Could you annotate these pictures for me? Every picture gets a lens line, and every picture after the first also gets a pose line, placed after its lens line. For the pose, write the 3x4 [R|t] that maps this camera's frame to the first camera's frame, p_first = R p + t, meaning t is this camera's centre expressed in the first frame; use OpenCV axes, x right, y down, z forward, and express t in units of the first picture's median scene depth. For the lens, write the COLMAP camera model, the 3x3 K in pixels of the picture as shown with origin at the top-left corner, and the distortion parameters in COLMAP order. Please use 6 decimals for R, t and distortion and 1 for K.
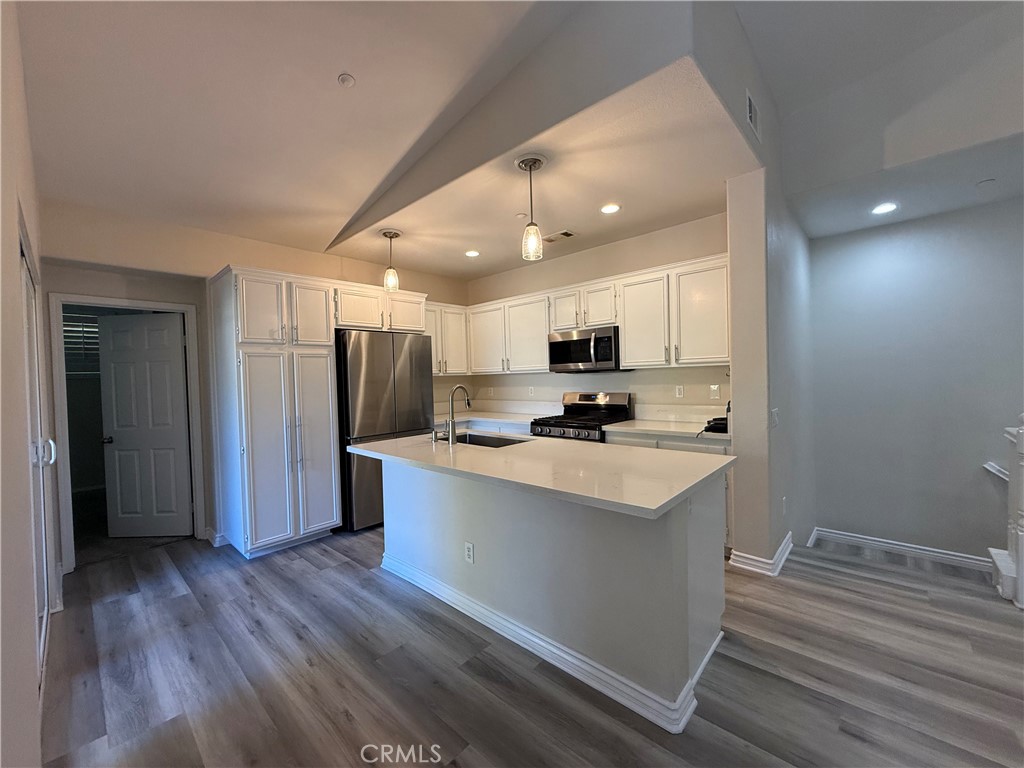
lens RADIAL K [[407.2, 0, 512.2], [0, 407.2, 381.3], [0, 0, 1]] dist [-0.014738, -0.000278]
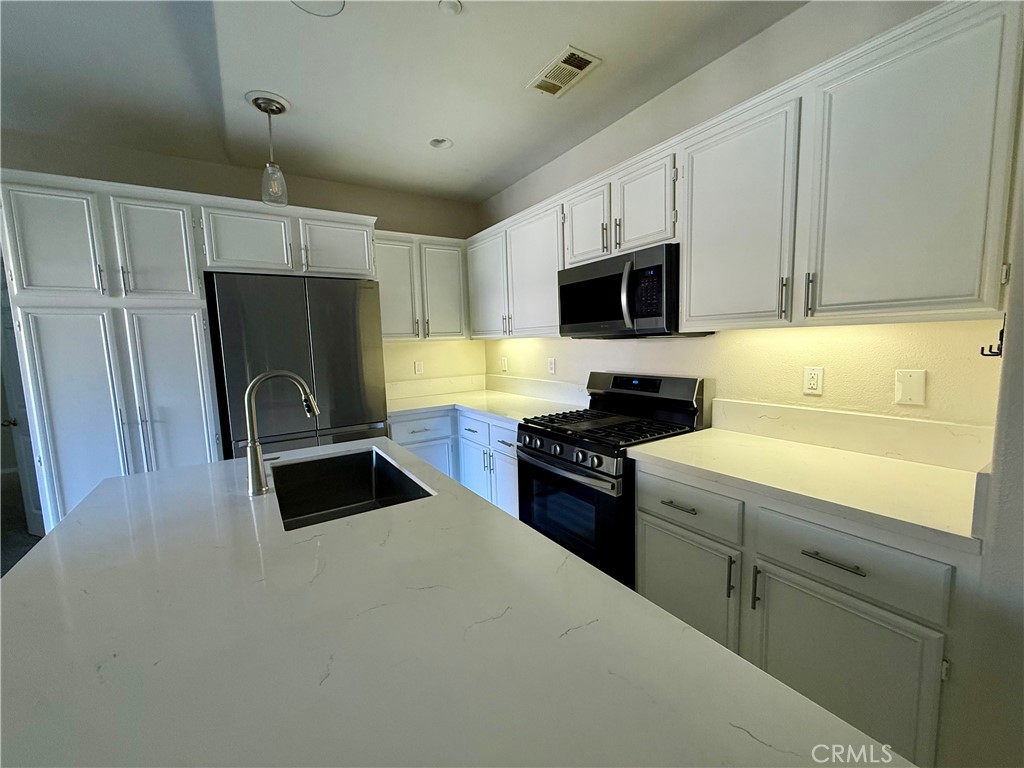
lens RADIAL K [[407.2, 0, 512.8], [0, 407.2, 388.5], [0, 0, 1]] dist [-0.014738, -0.000278]
pose [[0.970511, 0.028330, -0.239386, 0.185548], [-0.001804, 0.993896, 0.110310, -0.016312], [0.241050, -0.106625, 0.964638, 0.454911]]
